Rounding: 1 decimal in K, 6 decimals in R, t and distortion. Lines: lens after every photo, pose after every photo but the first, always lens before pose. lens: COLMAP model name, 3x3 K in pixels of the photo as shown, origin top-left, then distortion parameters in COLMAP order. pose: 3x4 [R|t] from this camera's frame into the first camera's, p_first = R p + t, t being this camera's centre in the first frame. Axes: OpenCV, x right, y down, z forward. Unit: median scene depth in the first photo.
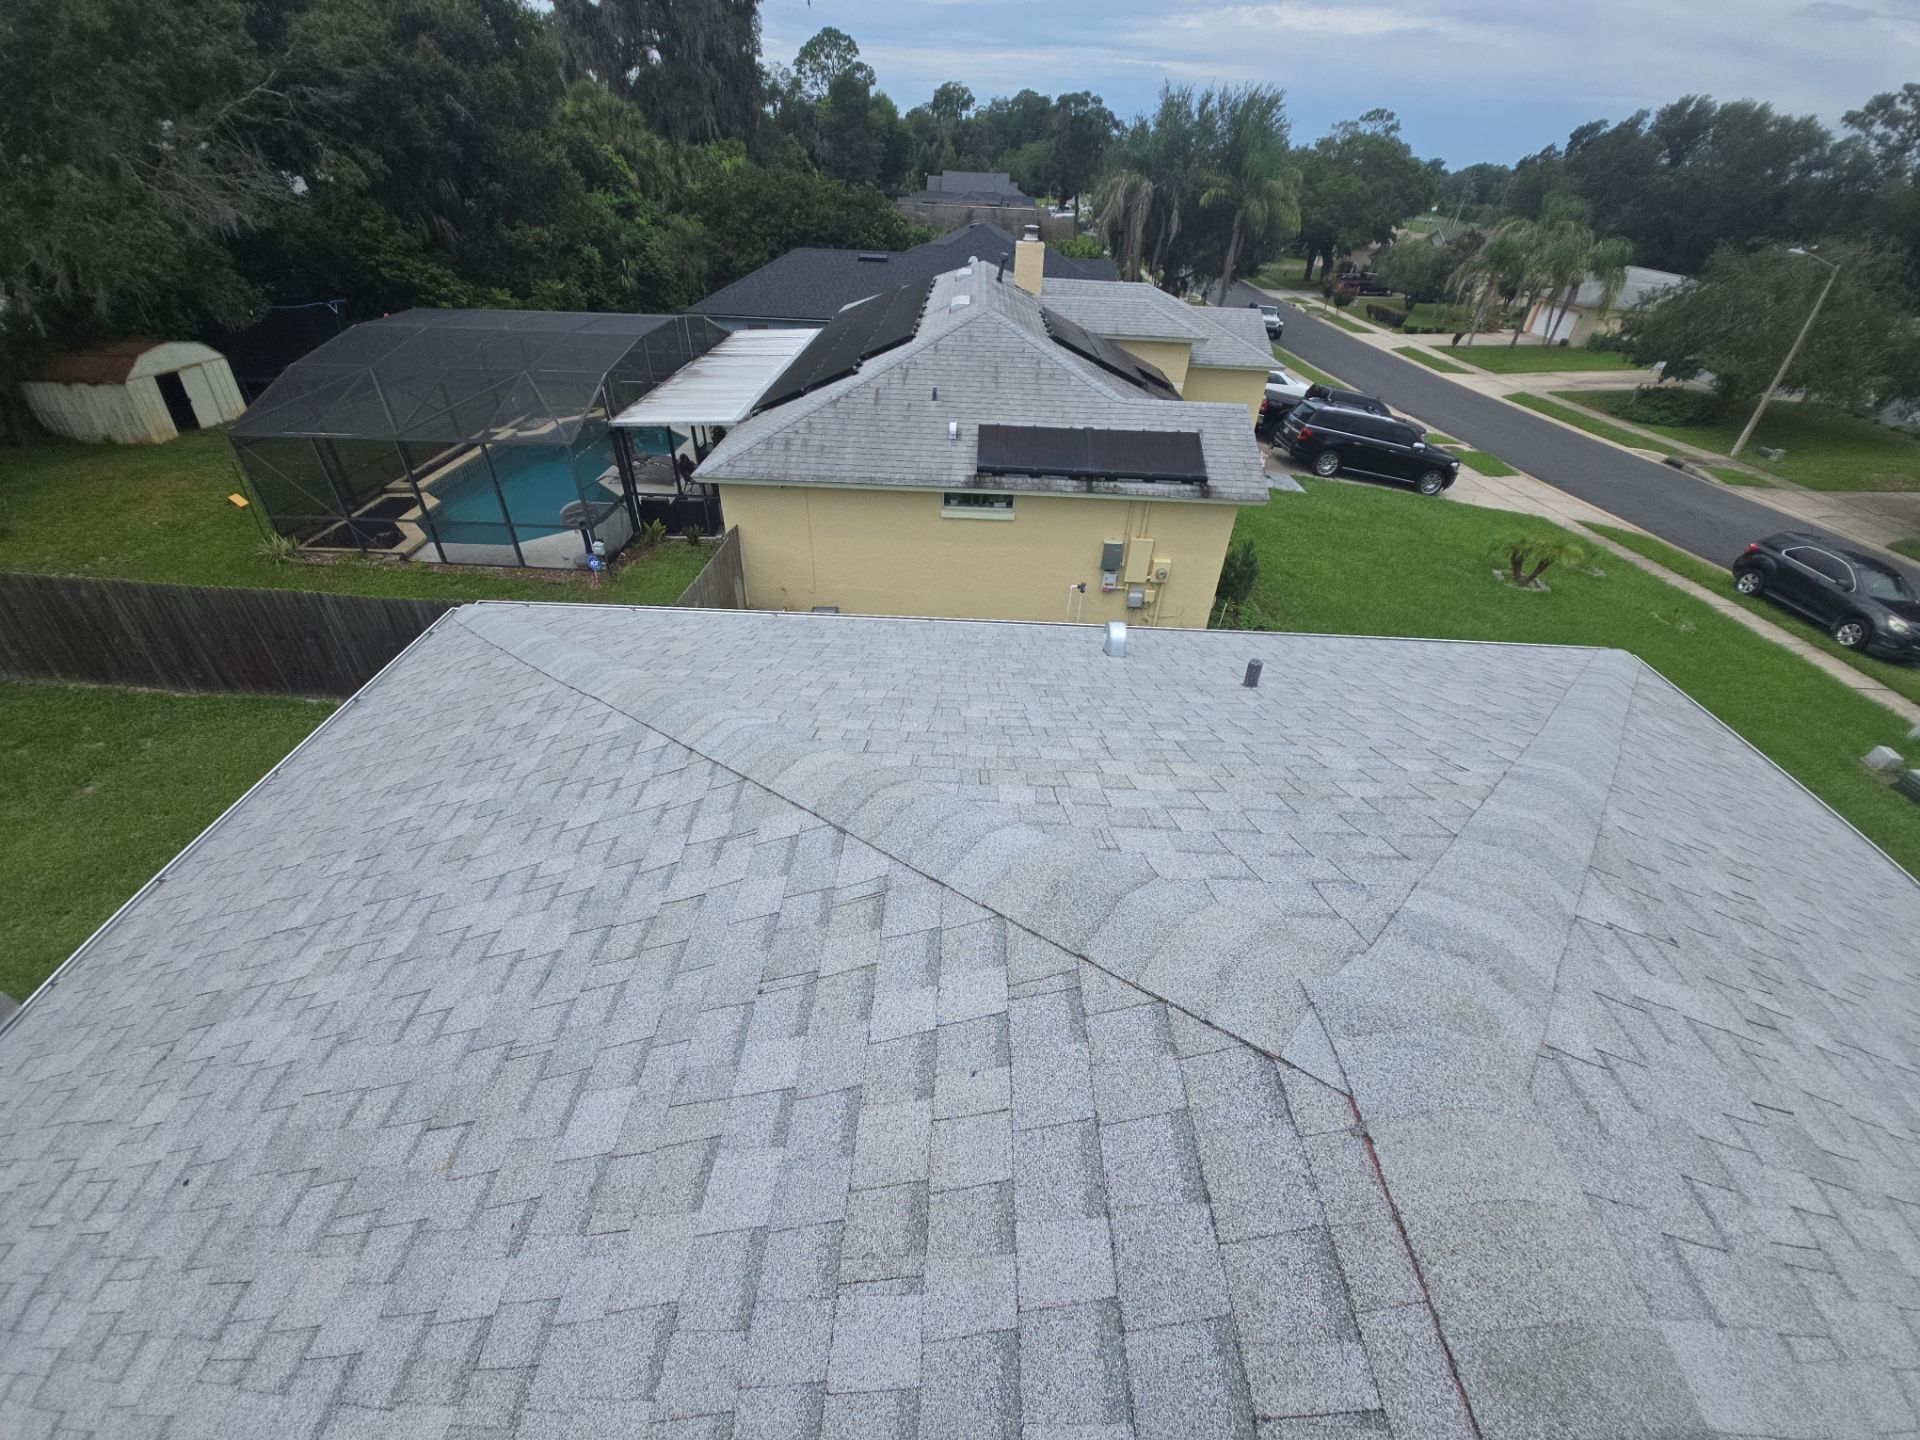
lens RADIAL K [[752.0, 0, 964.2], [0, 752.0, 728.1], [0, 0, 1]] dist [-0.007384, -0.007543]
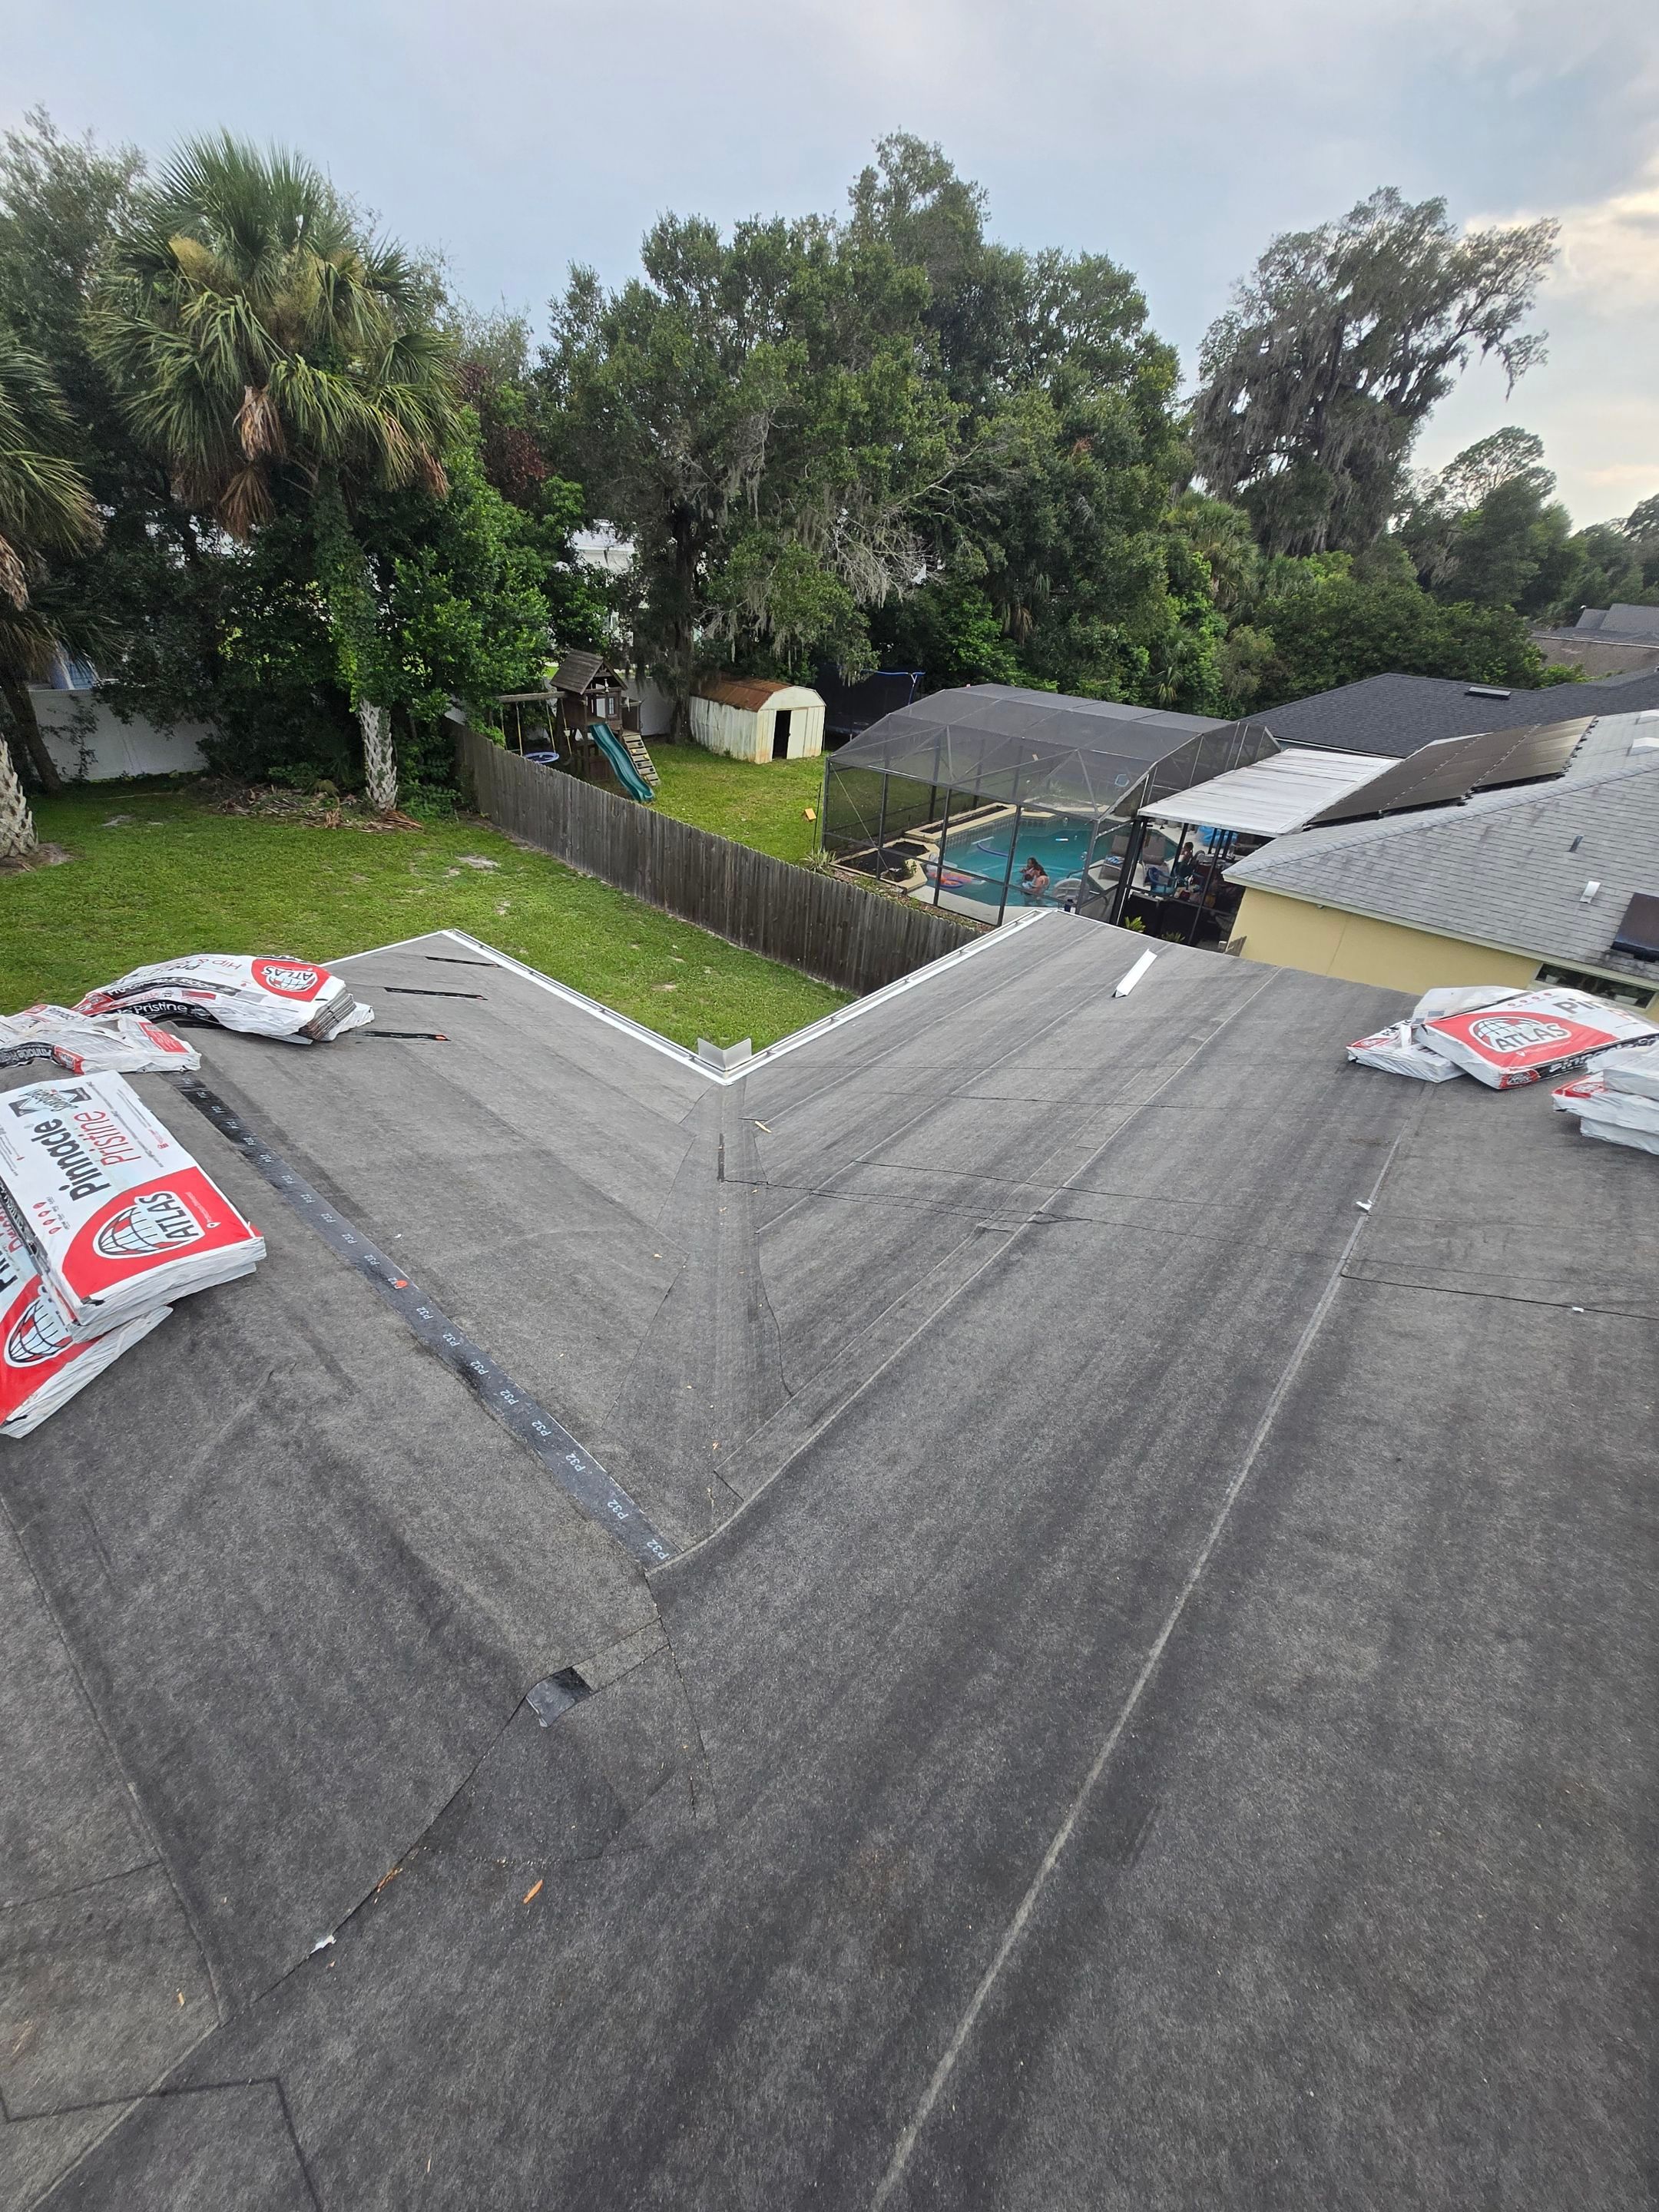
lens RADIAL K [[865.0, 0, 828.6], [0, 865.0, 1114.6], [0, 0, 1]] dist [-0.000278, -0.000485]
pose [[0.777685, 0.351286, -0.521348, -0.038433], [-0.400056, 0.916259, 0.020623, 0.050300], [0.484935, 0.192530, 0.853095, -0.039180]]
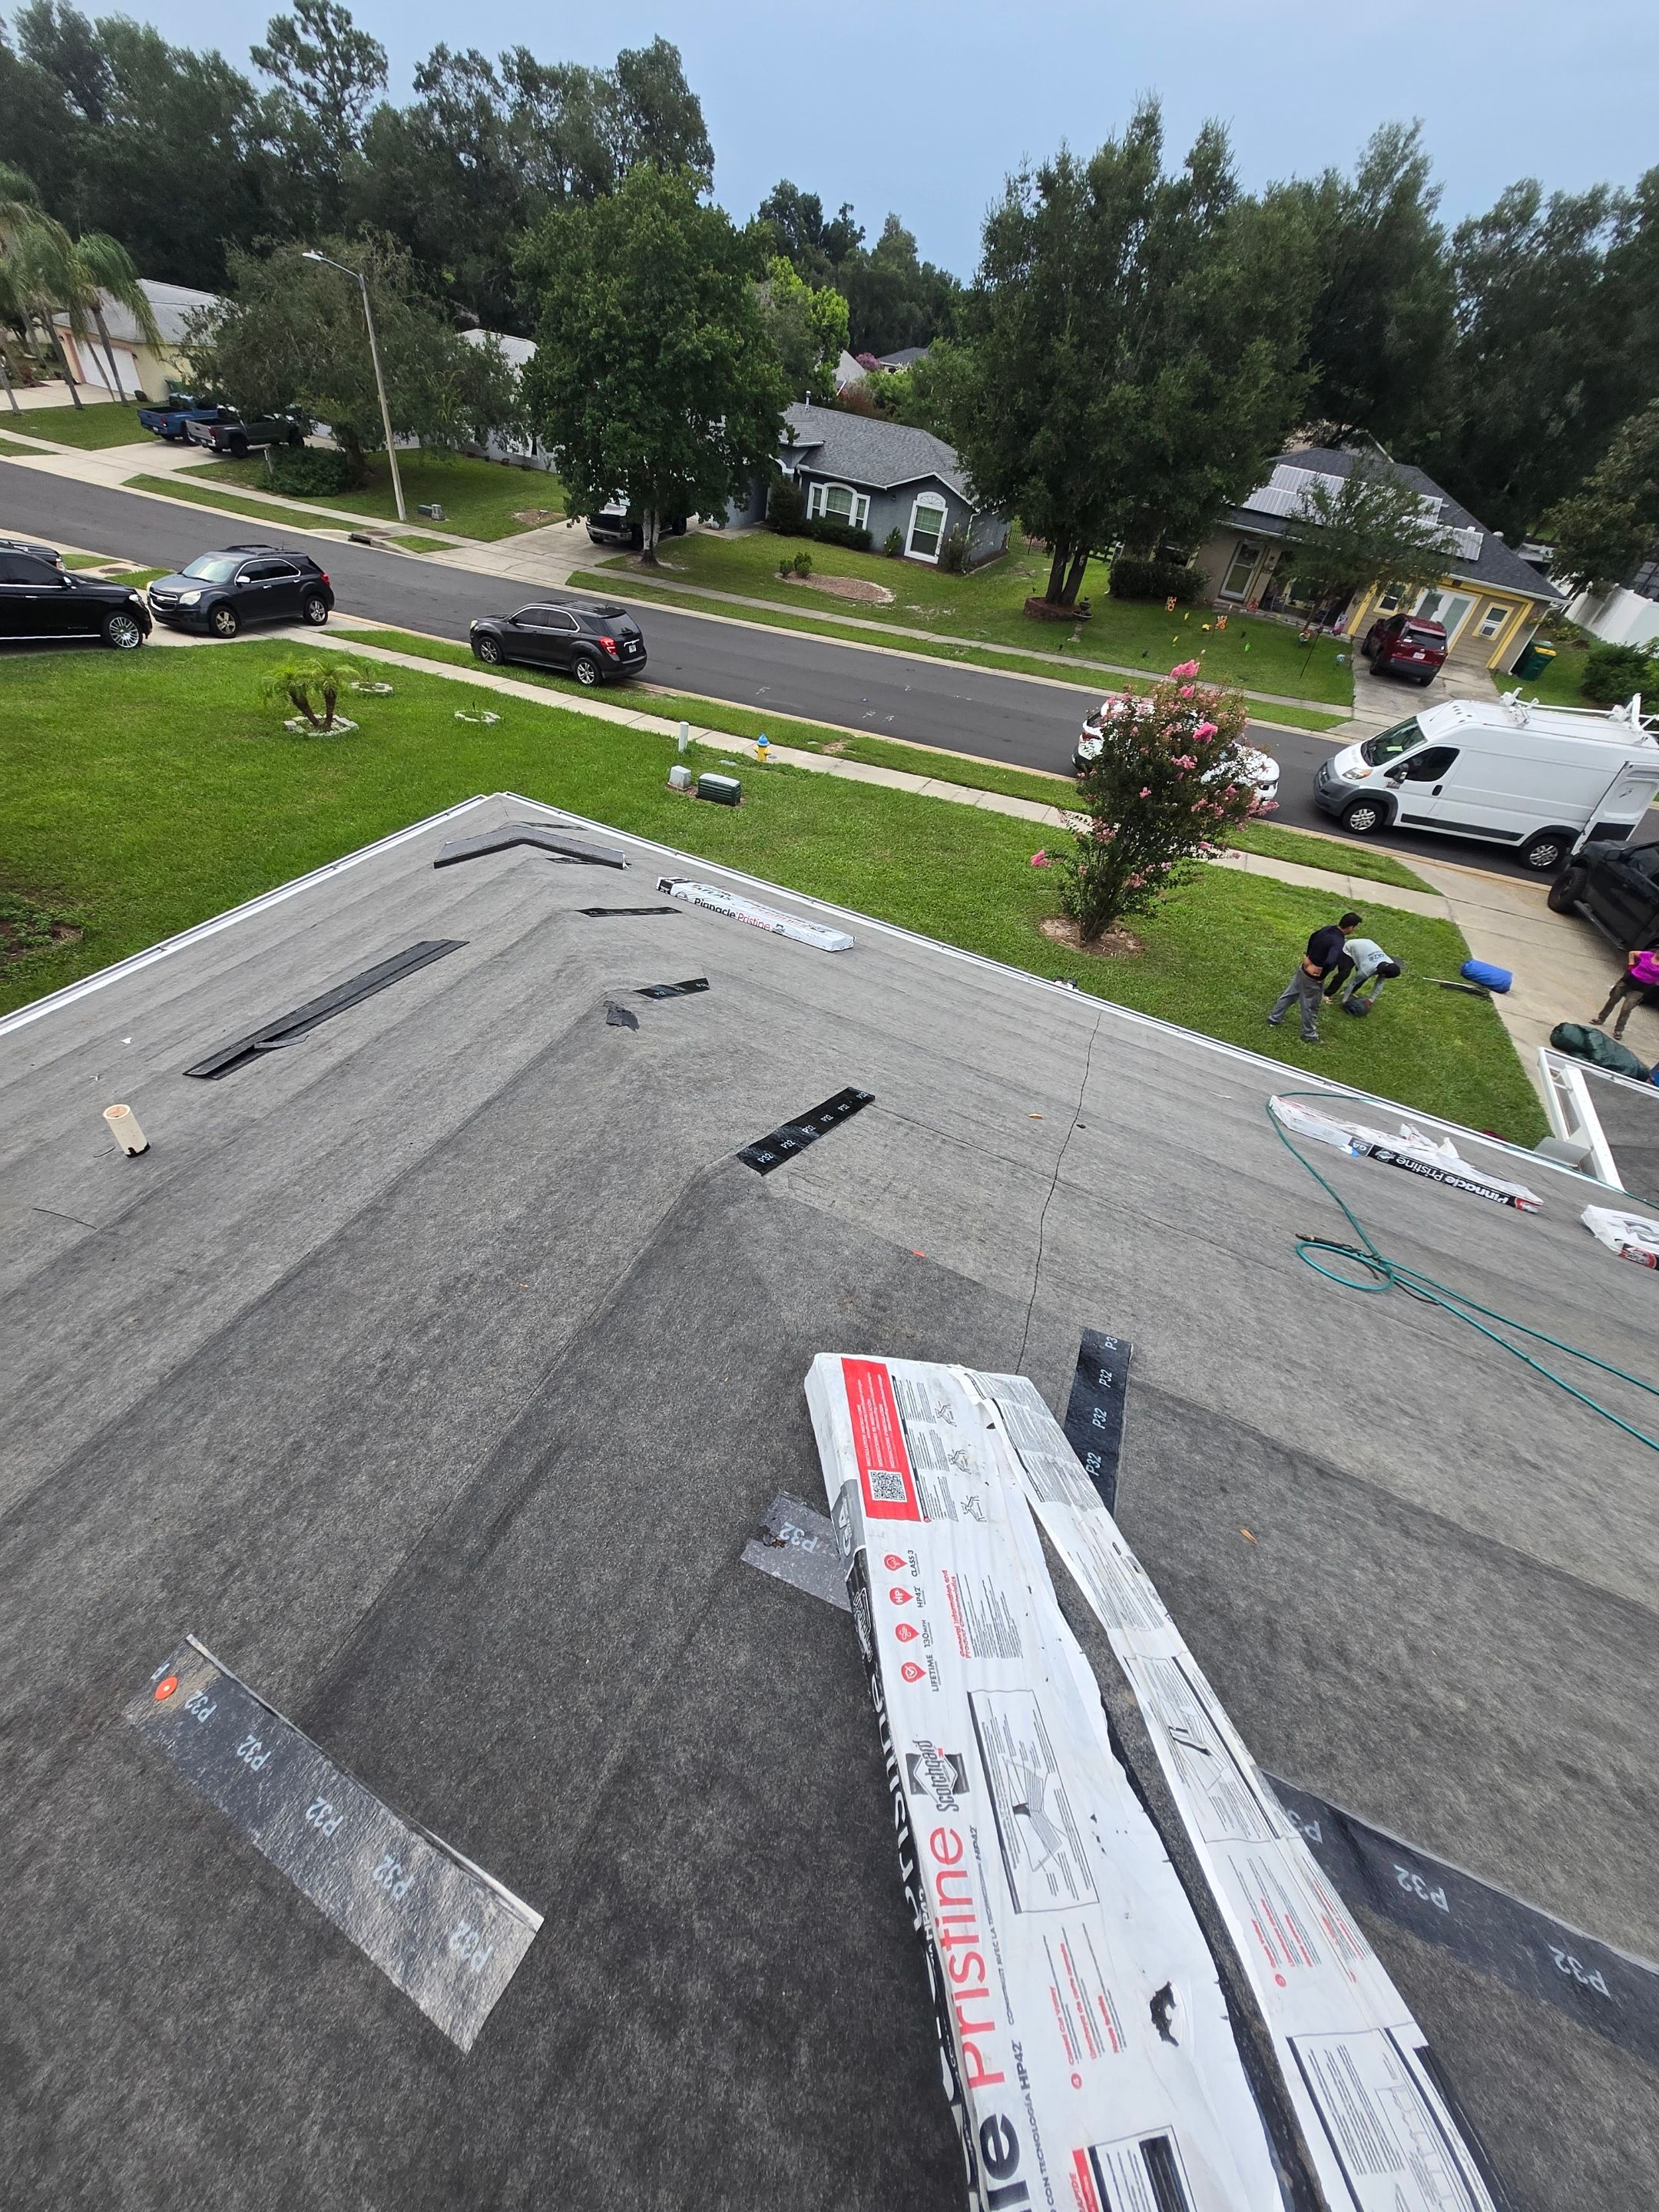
lens RADIAL K [[865.0, 0, 816.3], [0, 865.0, 1110.1], [0, 0, 1]] dist [-0.000278, -0.000485]
pose [[0.392185, -0.610211, 0.688356, 0.024732], [0.454220, 0.779177, 0.431934, -0.019184], [-0.799922, 0.143267, 0.582751, 0.039358]]
